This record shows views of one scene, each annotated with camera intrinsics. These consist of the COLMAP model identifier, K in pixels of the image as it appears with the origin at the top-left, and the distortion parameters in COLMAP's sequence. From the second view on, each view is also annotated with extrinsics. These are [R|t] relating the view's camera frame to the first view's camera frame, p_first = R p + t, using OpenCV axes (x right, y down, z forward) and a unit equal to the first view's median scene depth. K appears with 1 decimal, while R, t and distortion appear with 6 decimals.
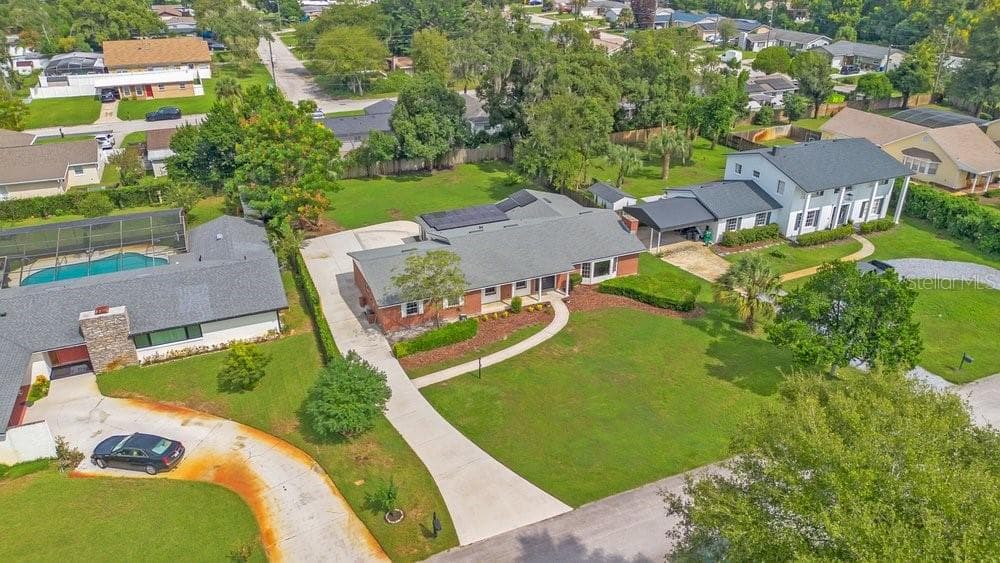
lens RADIAL K [[701.0, 0, 500.6], [0, 701.0, 281.0], [0, 0, 1]] dist [0.072765, -0.066943]
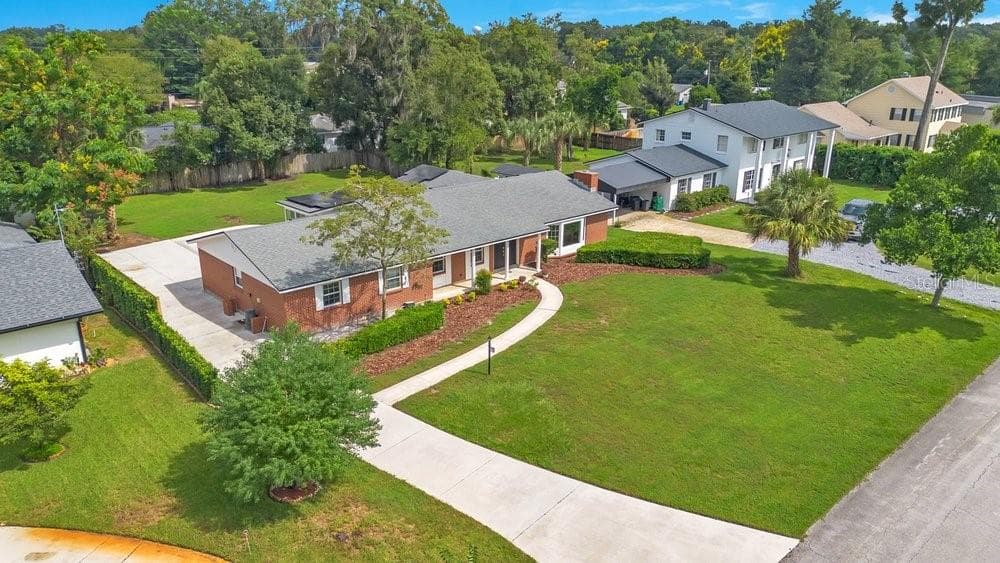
lens RADIAL K [[701.0, 0, 500.6], [0, 701.0, 284.7], [0, 0, 1]] dist [0.072765, -0.066943]
pose [[0.945442, -0.098655, 0.310495, -0.141263], [0.138701, 0.984250, -0.109610, 0.094004], [-0.294791, 0.146696, 0.944234, 0.309017]]
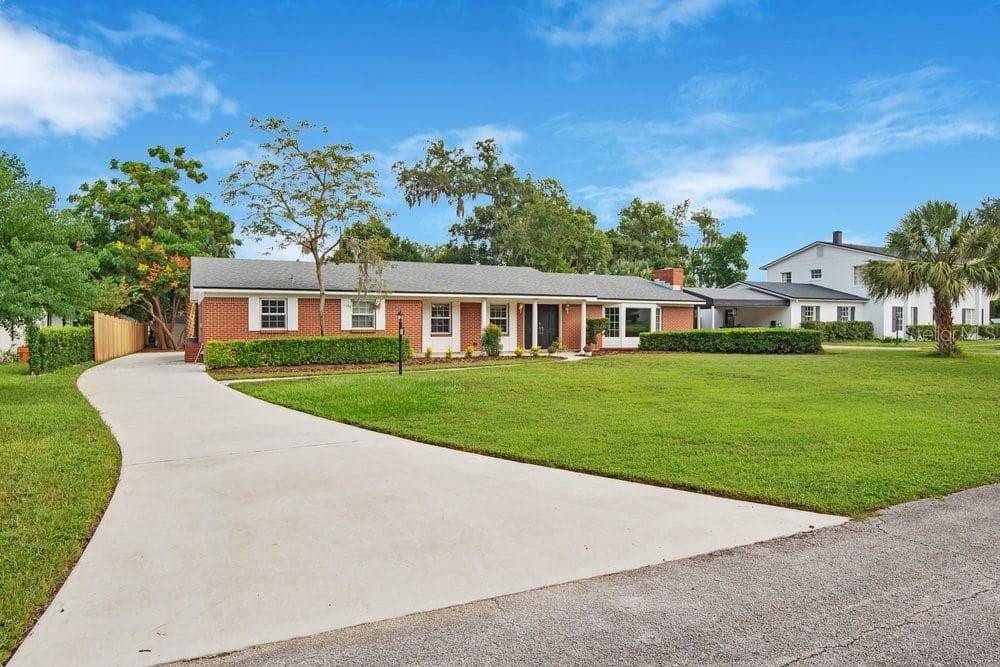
lens RADIAL K [[647.6, 0, 509.9], [0, 647.6, 331.4], [0, 0, 1]] dist [-0.027842, 0.000685]
pose [[0.997994, 0.004051, 0.063180, 0.005613], [0.024038, 0.898976, -0.437338, 0.197049], [-0.058569, 0.437979, 0.897075, 0.481862]]
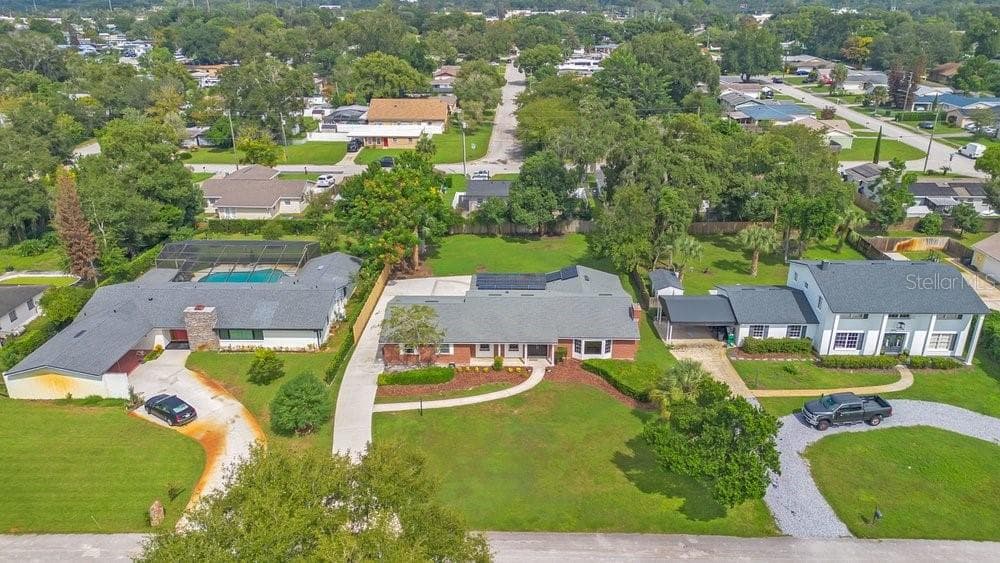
lens RADIAL K [[701.0, 0, 500.9], [0, 701.0, 283.6], [0, 0, 1]] dist [0.072765, -0.066943]
pose [[0.911897, 0.156747, -0.379308, 0.371550], [-0.180274, 0.983244, -0.027078, -0.054481], [0.368708, 0.093072, 0.924874, -0.062805]]
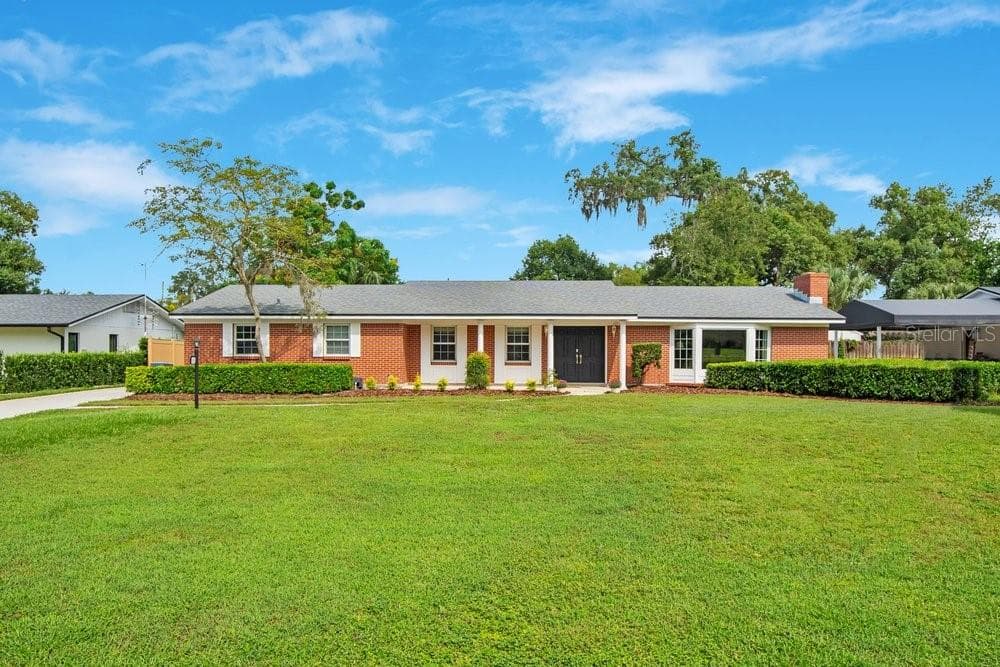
lens RADIAL K [[683.7, 0, 483.2], [0, 683.7, 350.1], [0, 0, 1]] dist [-0.036647, 0.003518]
pose [[0.904737, 0.008599, -0.425884, 0.169264], [-0.197809, 0.893941, -0.402171, 0.157869], [0.377256, 0.448103, 0.810482, 0.555853]]
